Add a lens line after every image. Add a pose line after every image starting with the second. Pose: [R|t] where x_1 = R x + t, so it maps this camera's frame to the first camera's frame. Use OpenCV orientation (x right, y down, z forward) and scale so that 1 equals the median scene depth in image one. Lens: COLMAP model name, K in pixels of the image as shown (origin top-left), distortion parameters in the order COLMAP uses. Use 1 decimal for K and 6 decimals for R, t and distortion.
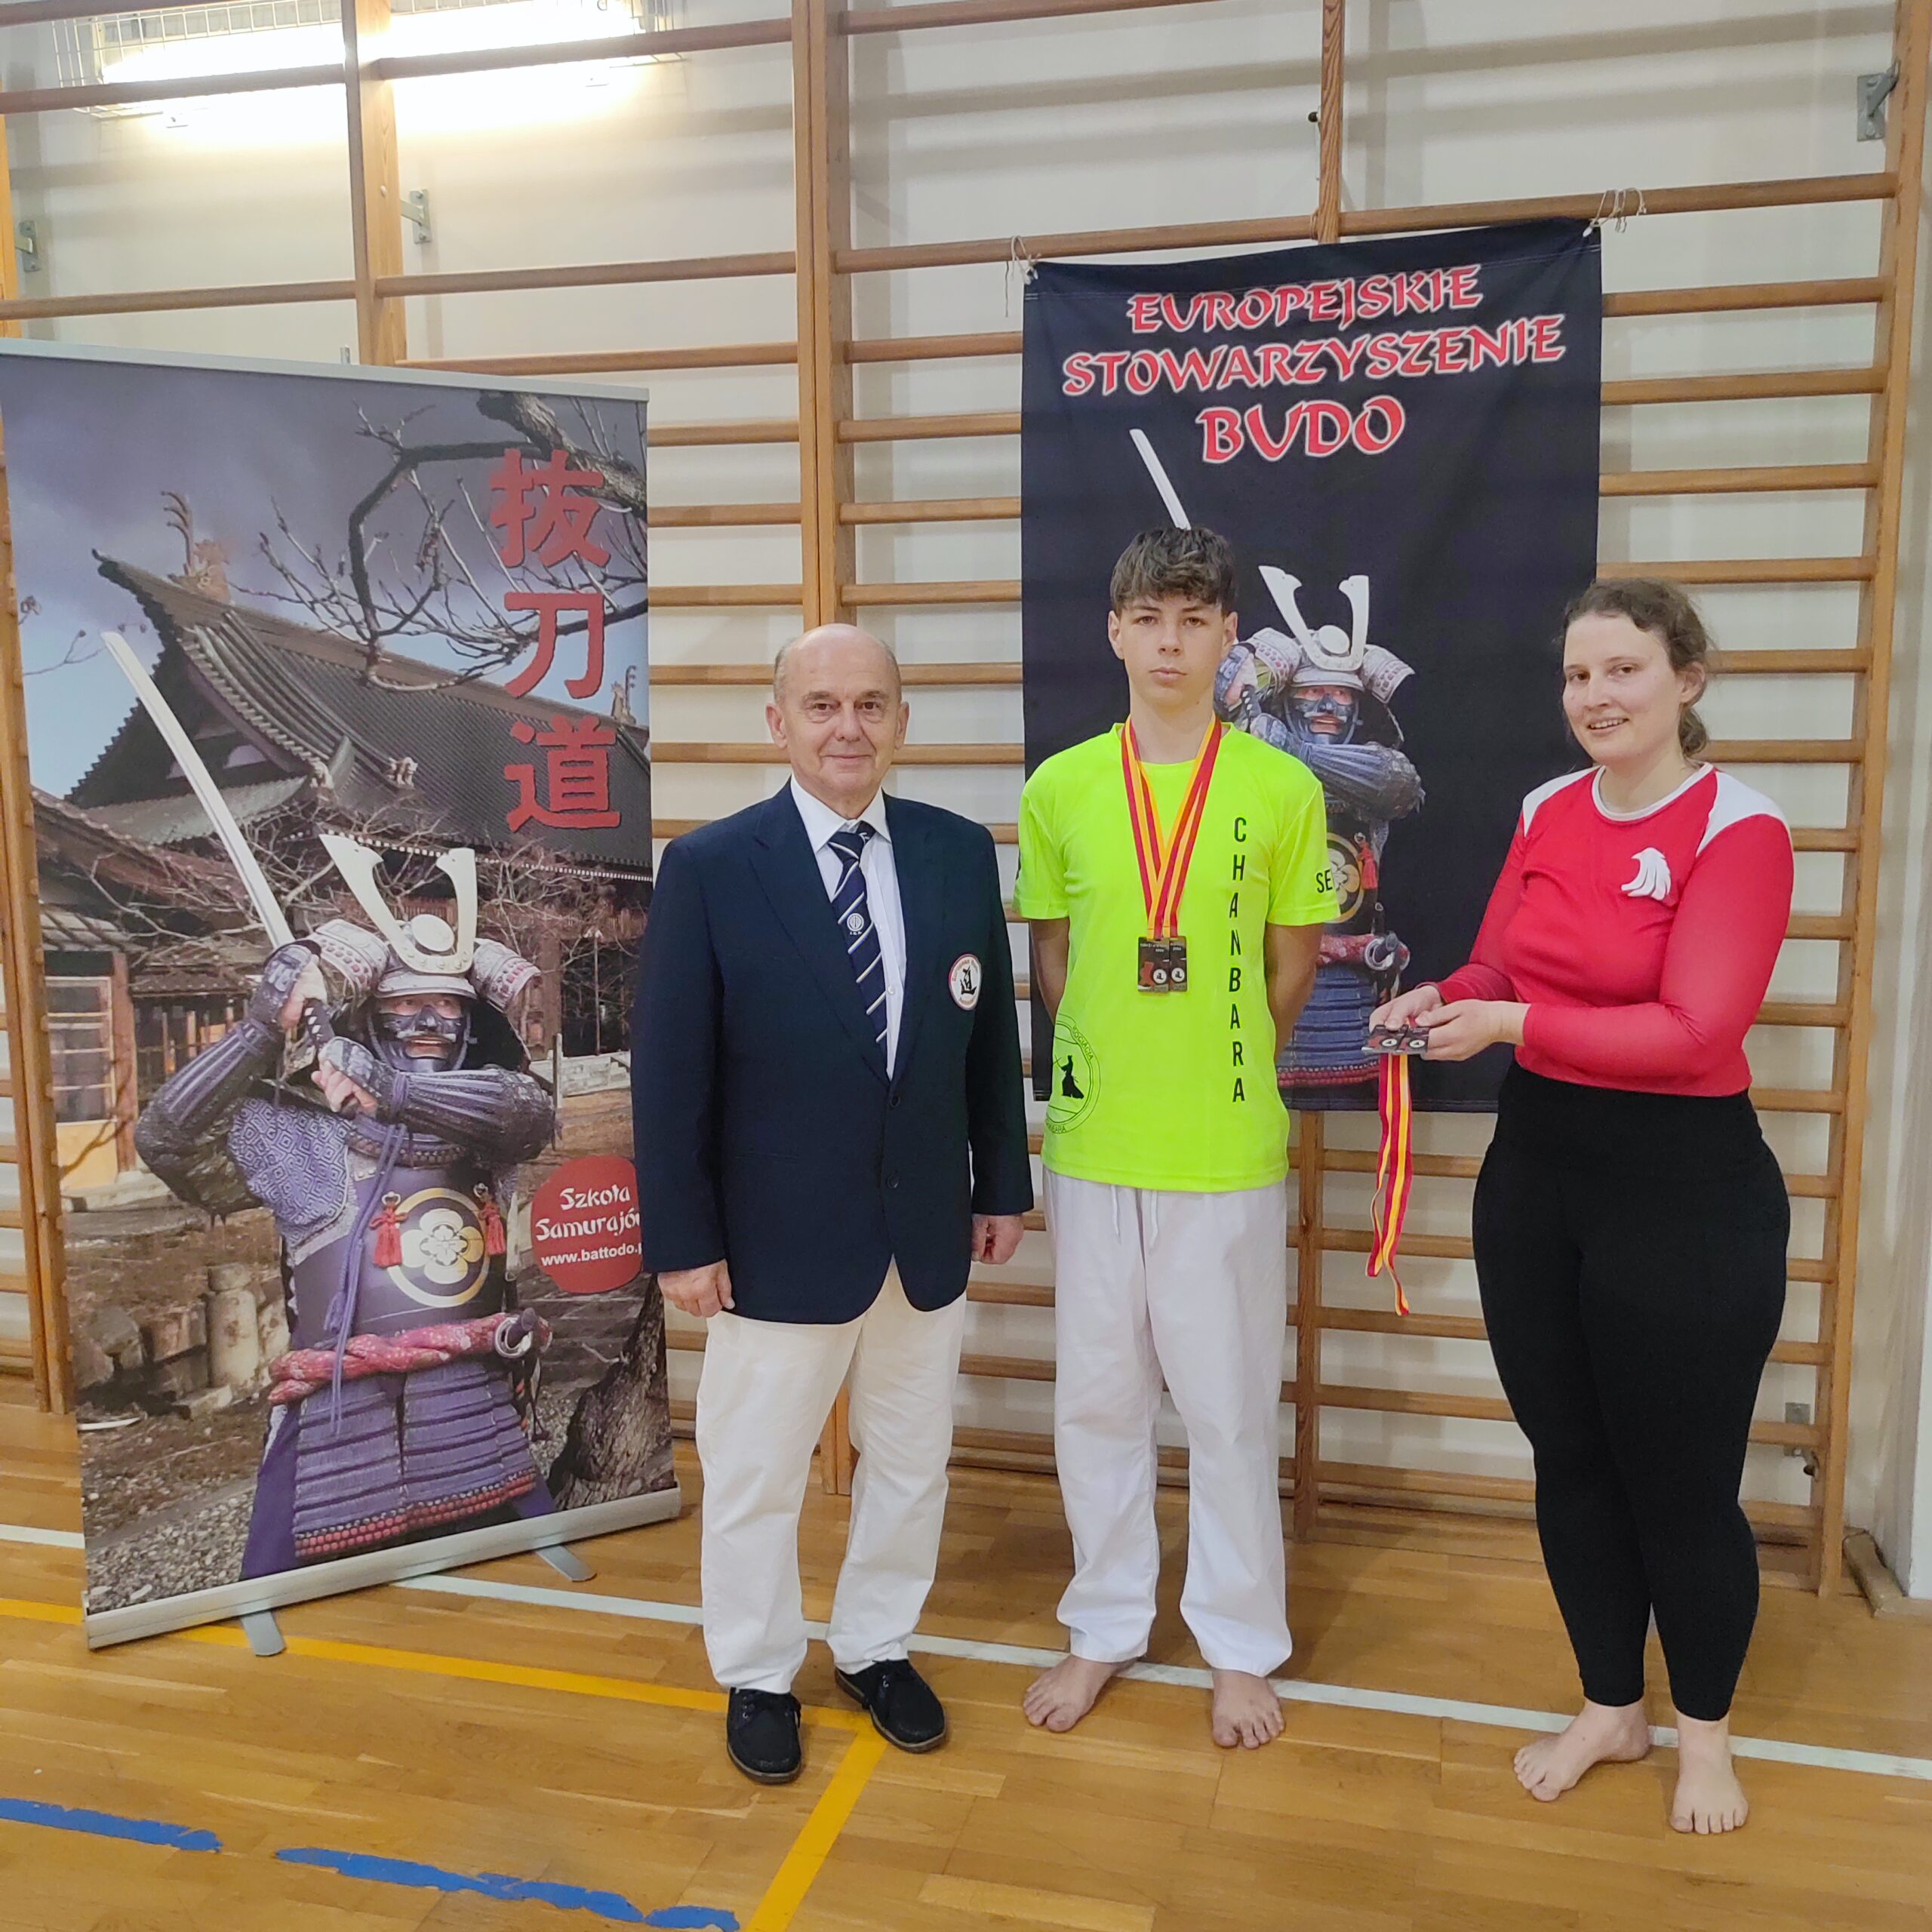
lens RADIAL K [[1910.1, 0, 948.8], [0, 1910.1, 975.0], [0, 0, 1]] dist [0.013776, 0.000000]
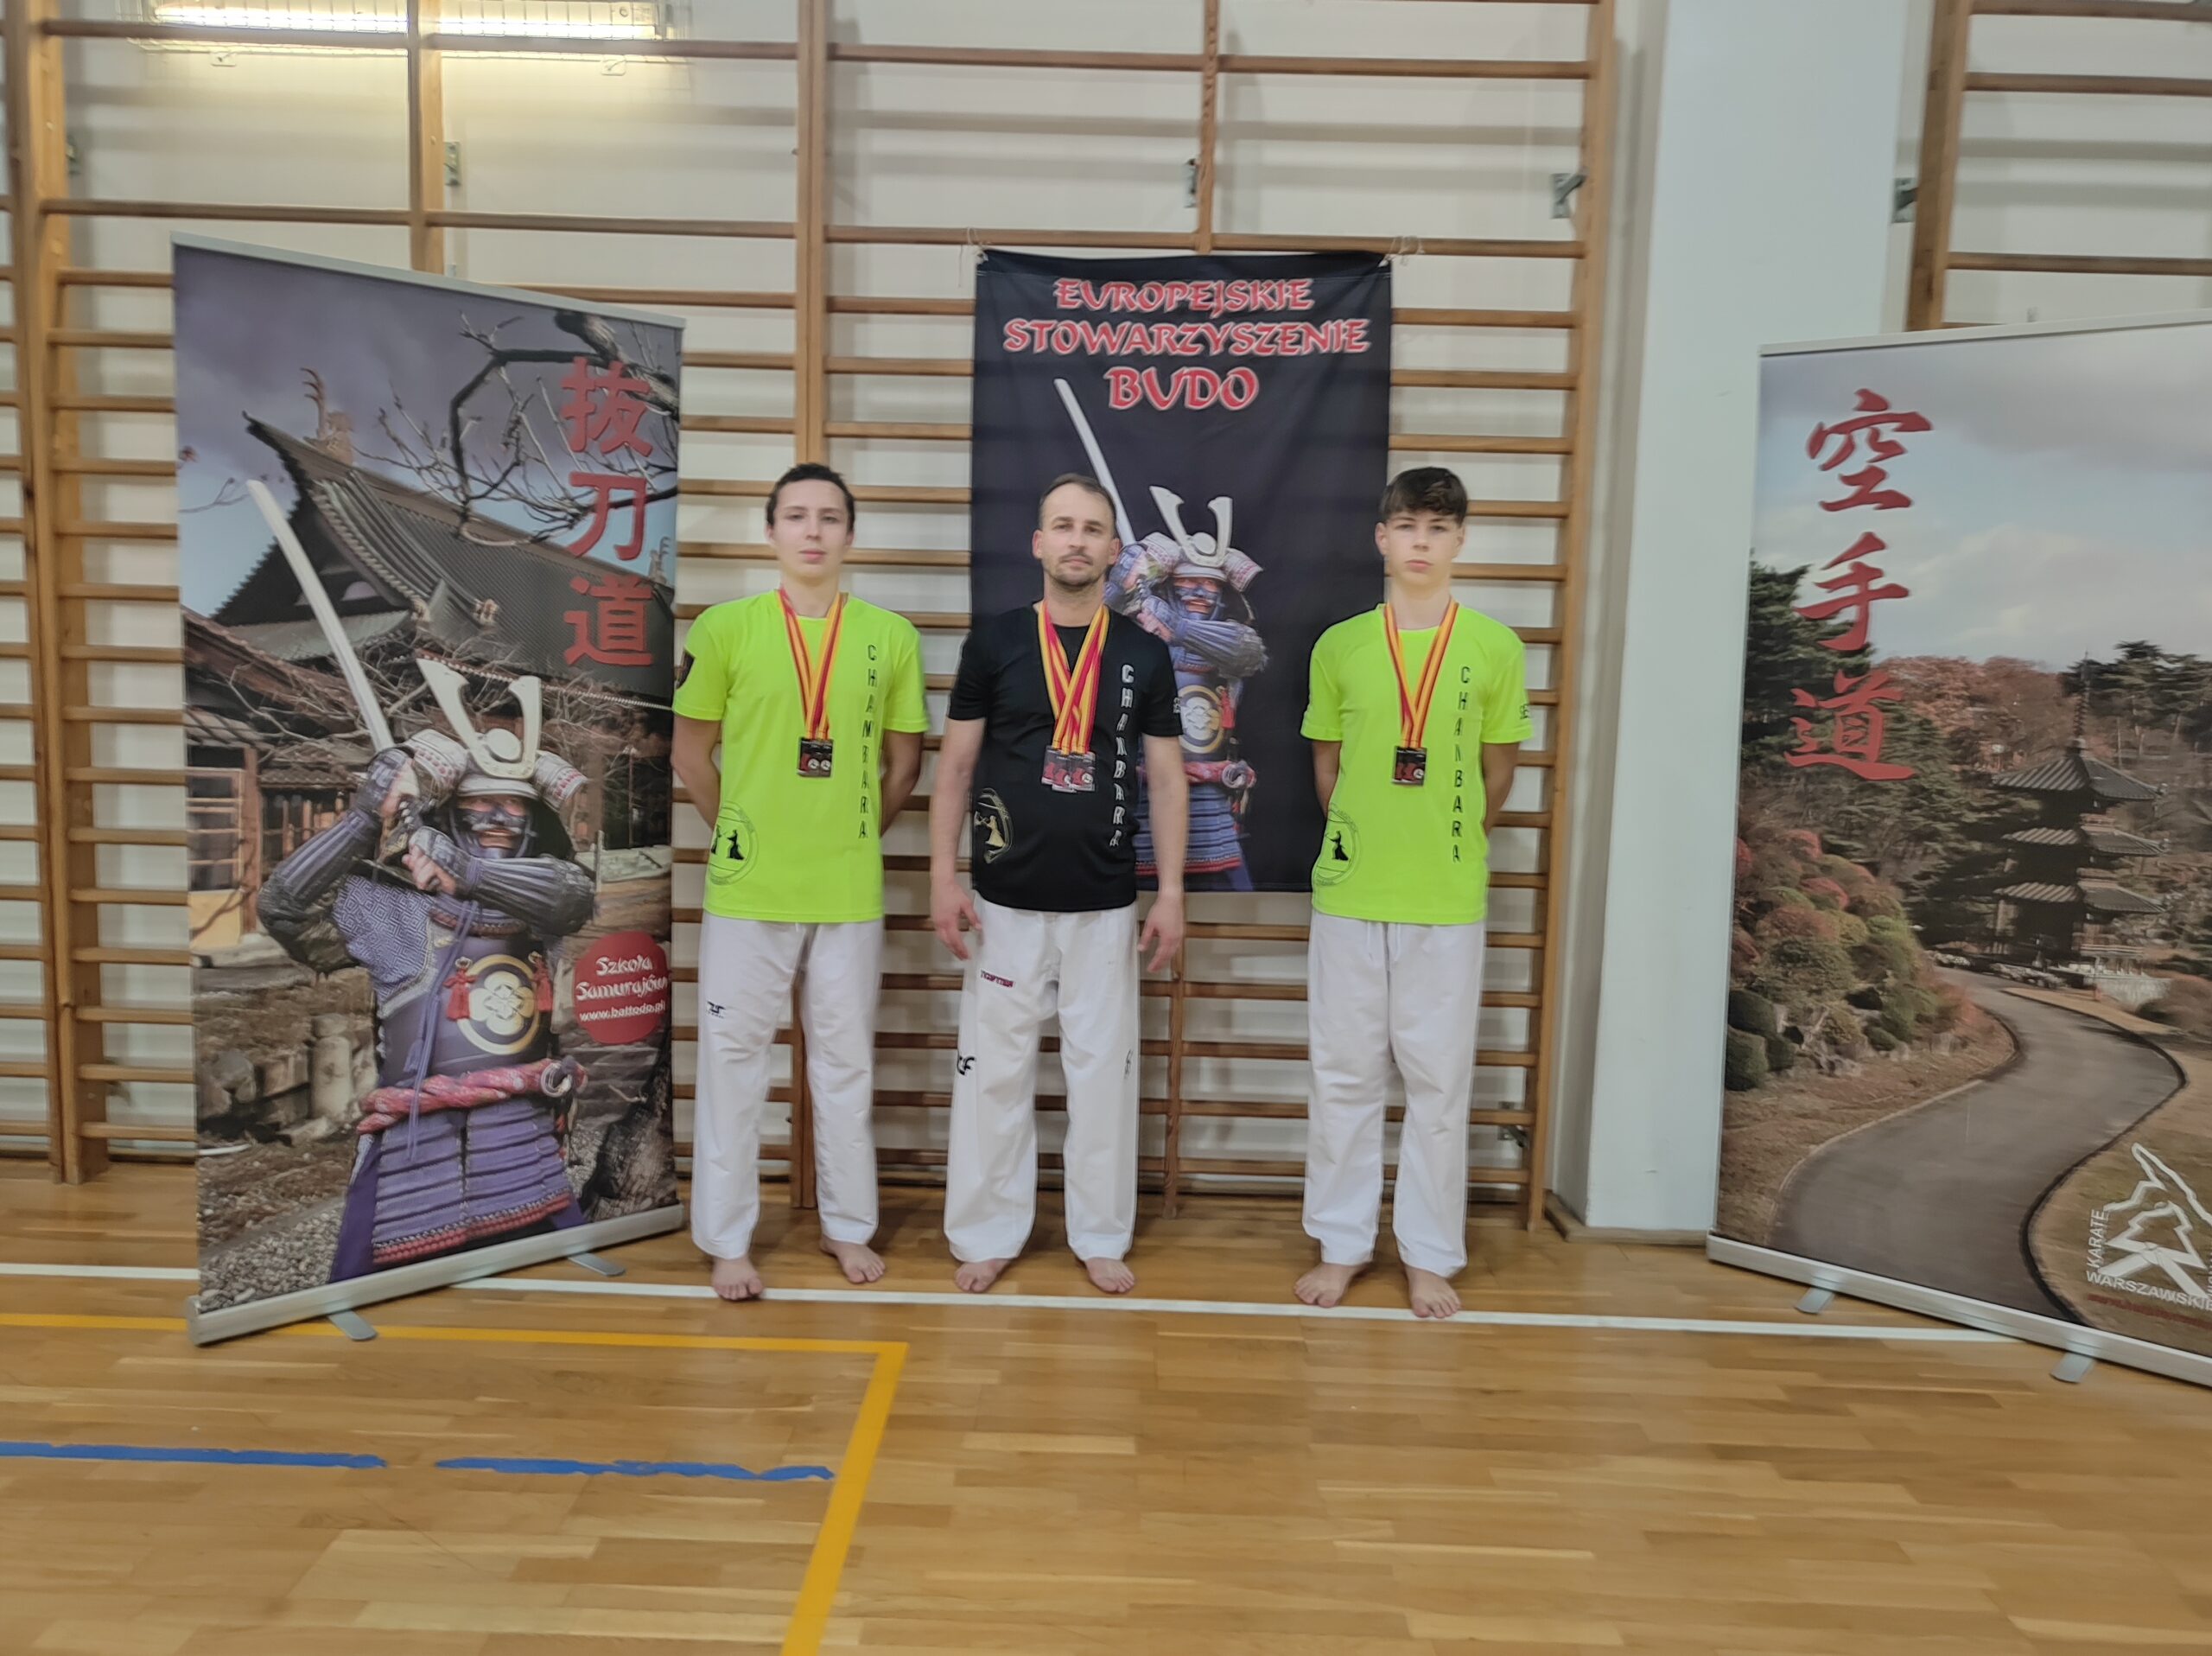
lens RADIAL K [[1666.0, 0, 1092.5], [0, 1666.0, 827.3], [0, 0, 1]] dist [0.010894, 0.003342]
pose [[0.971475, 0.009301, 0.236958, -0.157541], [-0.002832, 0.999614, -0.027623, 0.060027], [-0.237123, 0.026164, 0.971127, -0.127395]]
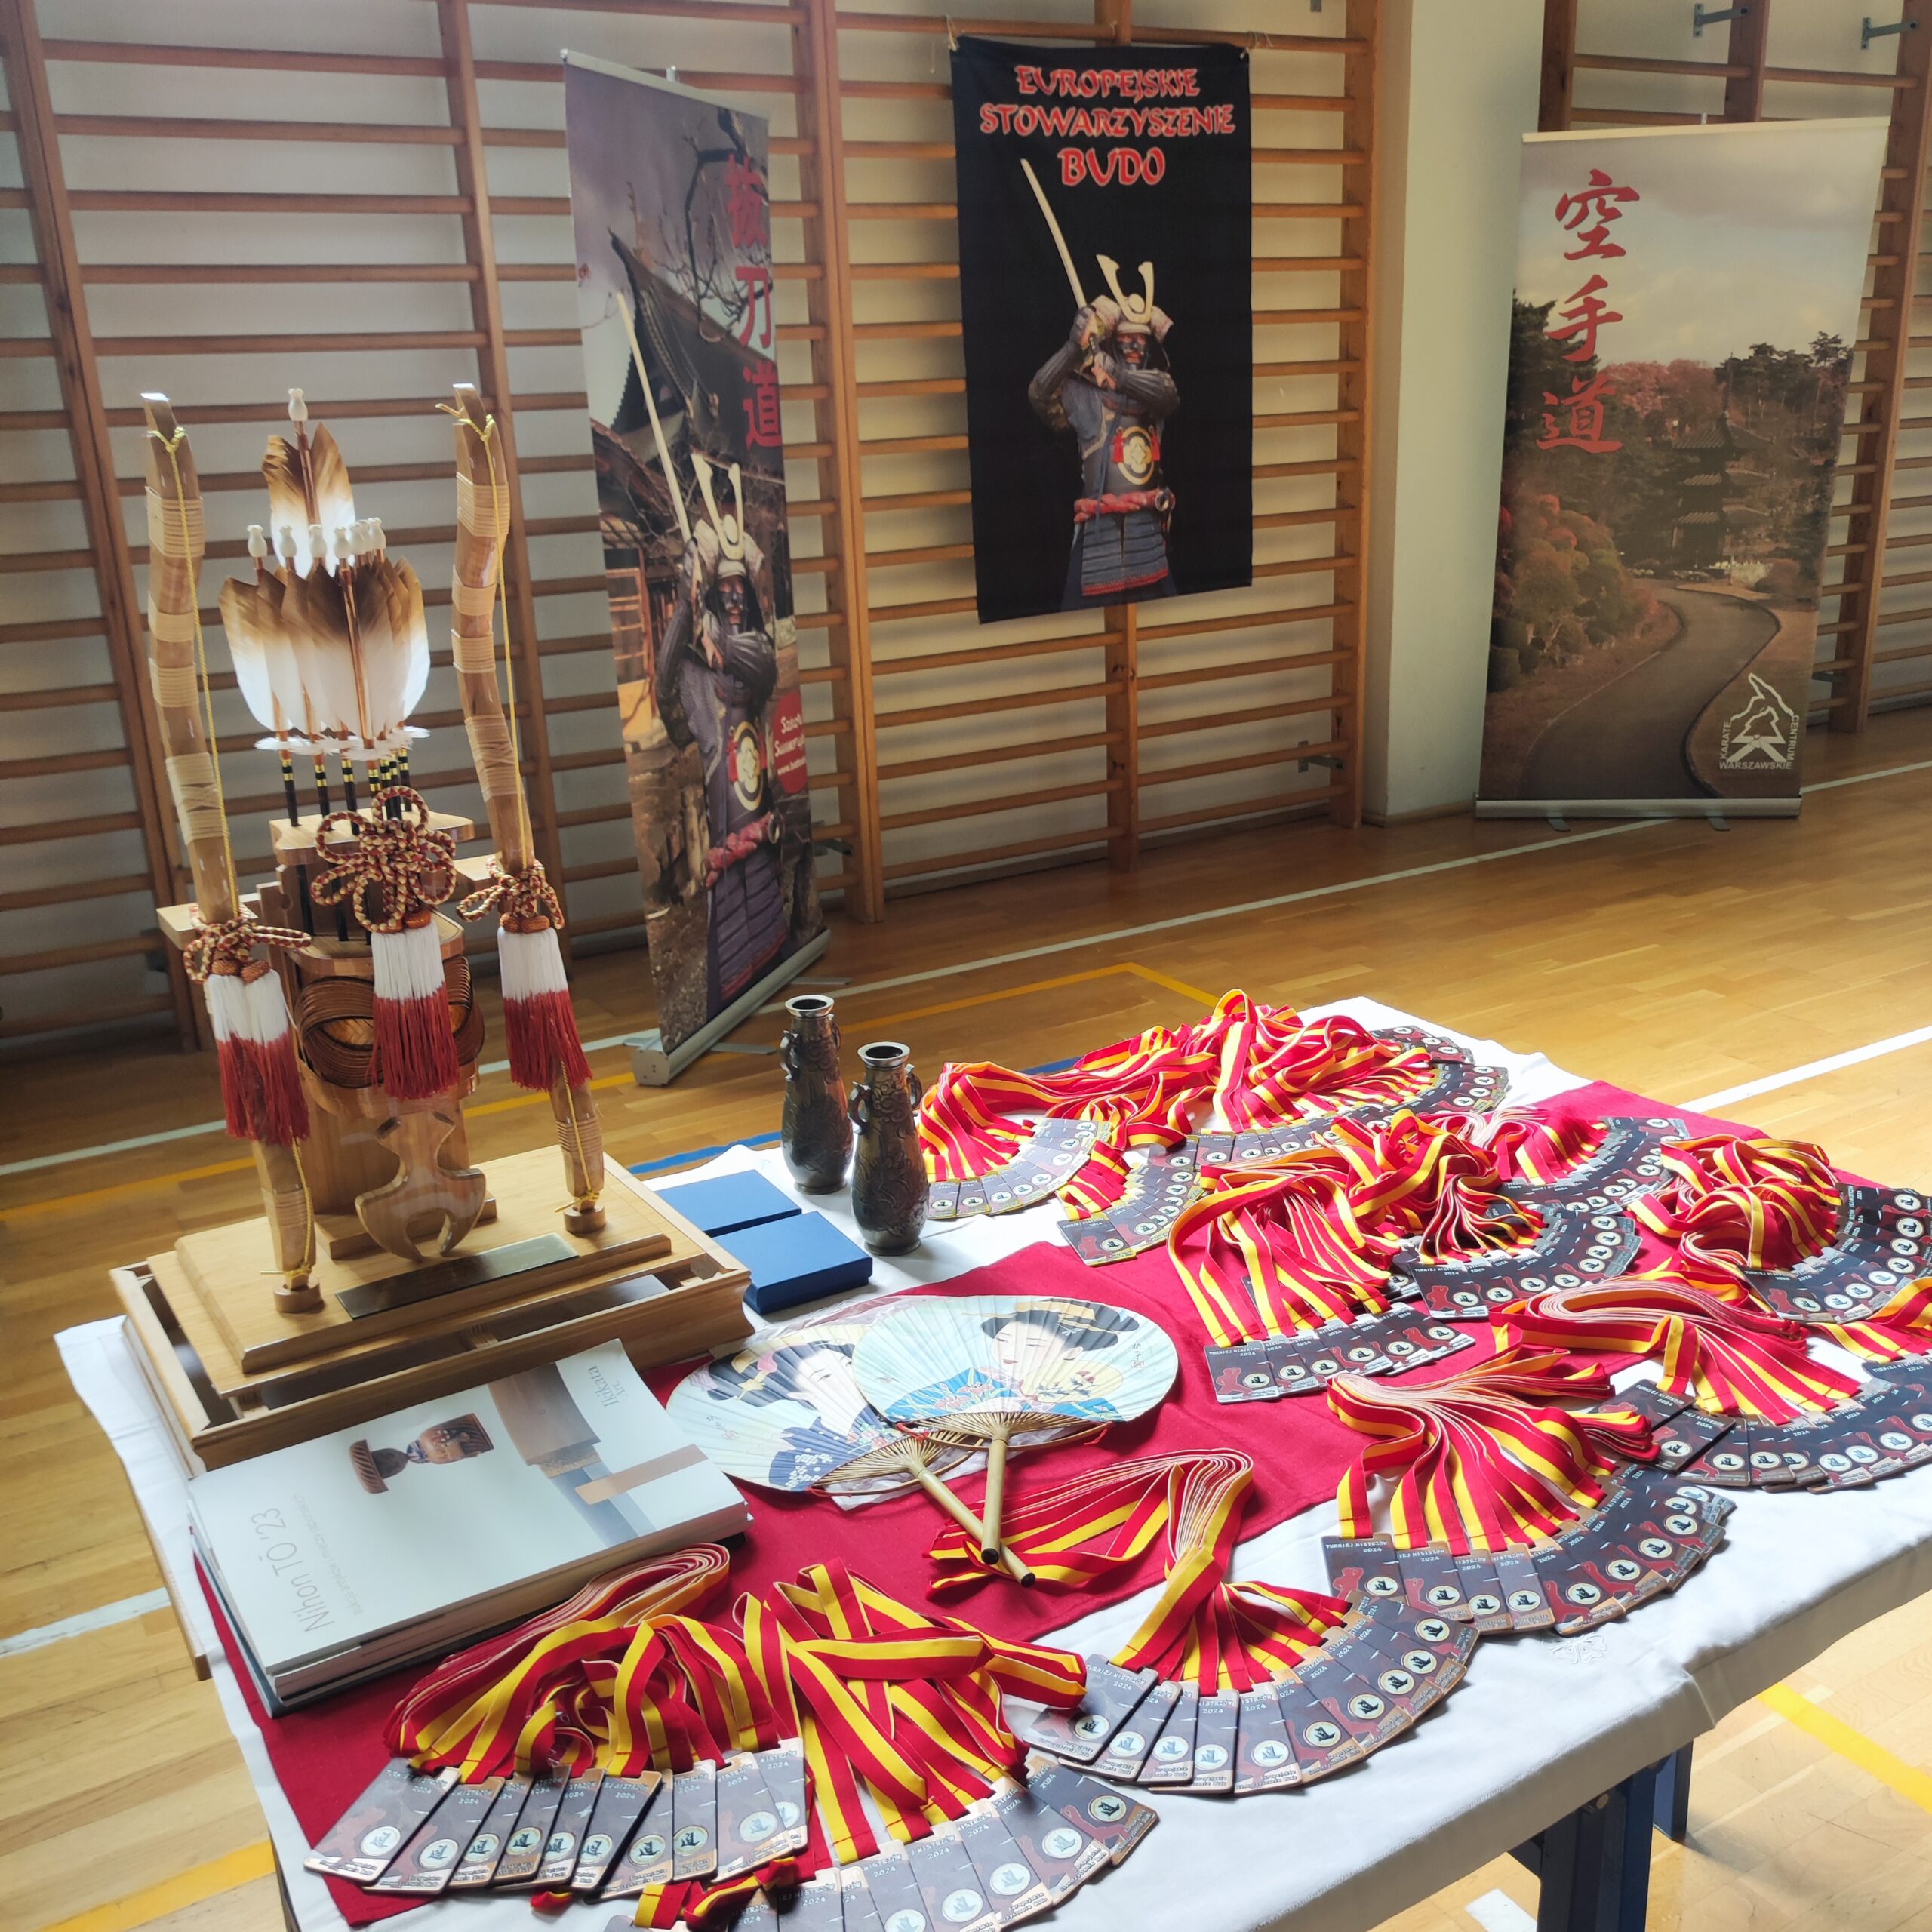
lens RADIAL K [[1910.1, 0, 1031.1], [0, 1910.1, 964.3], [0, 0, 1]] dist [0.013776, 0.000000]
pose [[0.701319, -0.231845, 0.674092, -1.111845], [0.132444, 0.971546, 0.196357, 0.040176], [-0.700436, -0.048429, 0.712071, -0.125331]]
